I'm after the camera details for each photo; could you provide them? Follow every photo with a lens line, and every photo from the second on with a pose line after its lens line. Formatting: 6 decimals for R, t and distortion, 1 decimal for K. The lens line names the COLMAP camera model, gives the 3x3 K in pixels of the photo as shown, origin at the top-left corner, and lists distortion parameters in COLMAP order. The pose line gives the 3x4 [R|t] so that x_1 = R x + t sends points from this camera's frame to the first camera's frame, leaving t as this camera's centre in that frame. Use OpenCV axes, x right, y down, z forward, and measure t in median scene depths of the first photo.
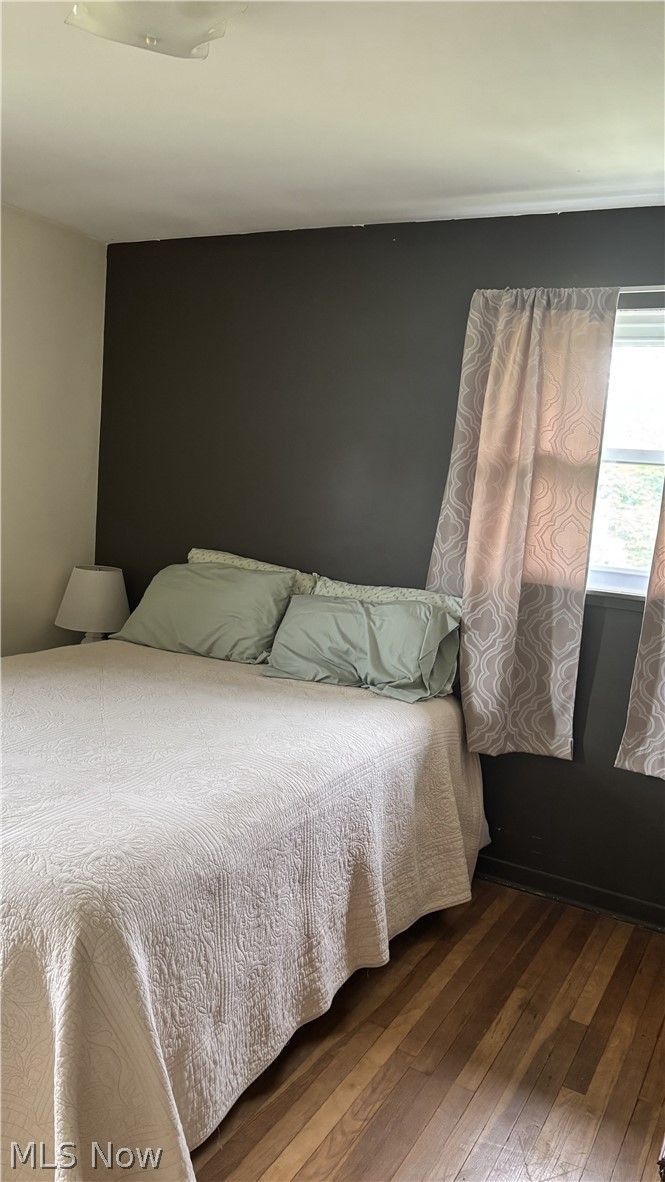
lens RADIAL K [[885.1, 0, 332.5], [0, 885.1, 591.0], [0, 0, 1]] dist [0.048081, -0.079686]
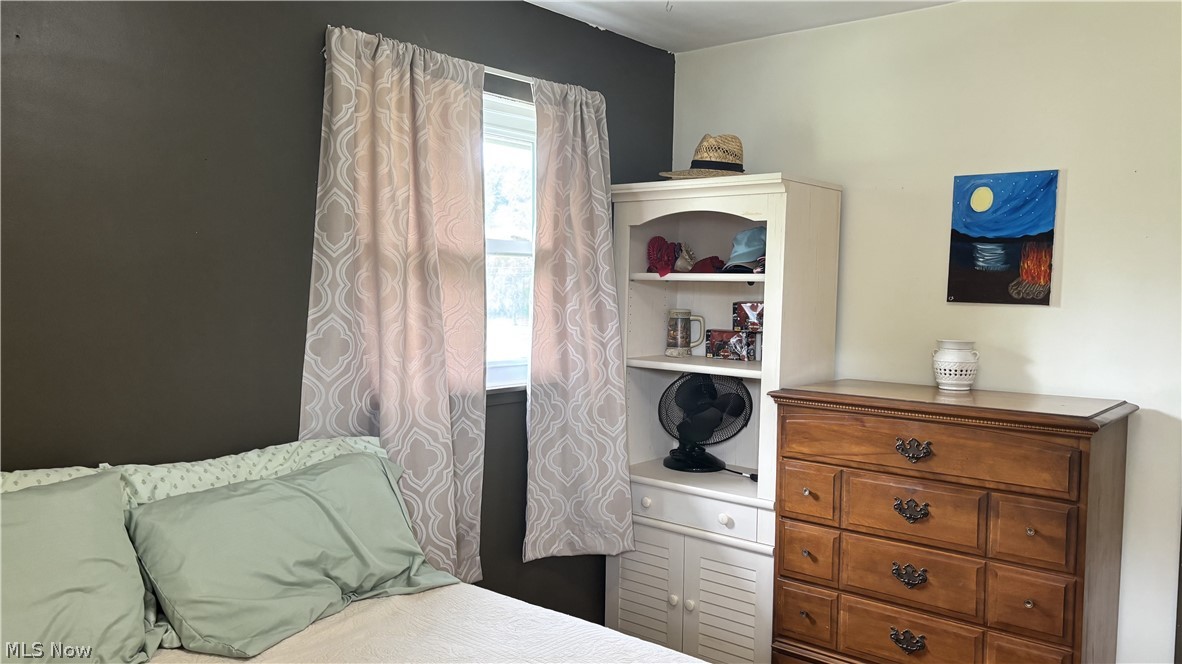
lens RADIAL K [[885.1, 0, 591.0], [0, 885.1, 332.0], [0, 0, 1]] dist [0.048081, -0.079686]
pose [[0.177286, -0.112906, 0.977661, -0.580839], [0.131180, 0.987244, 0.090225, -0.129063], [-0.975378, 0.112254, 0.189836, 0.705203]]
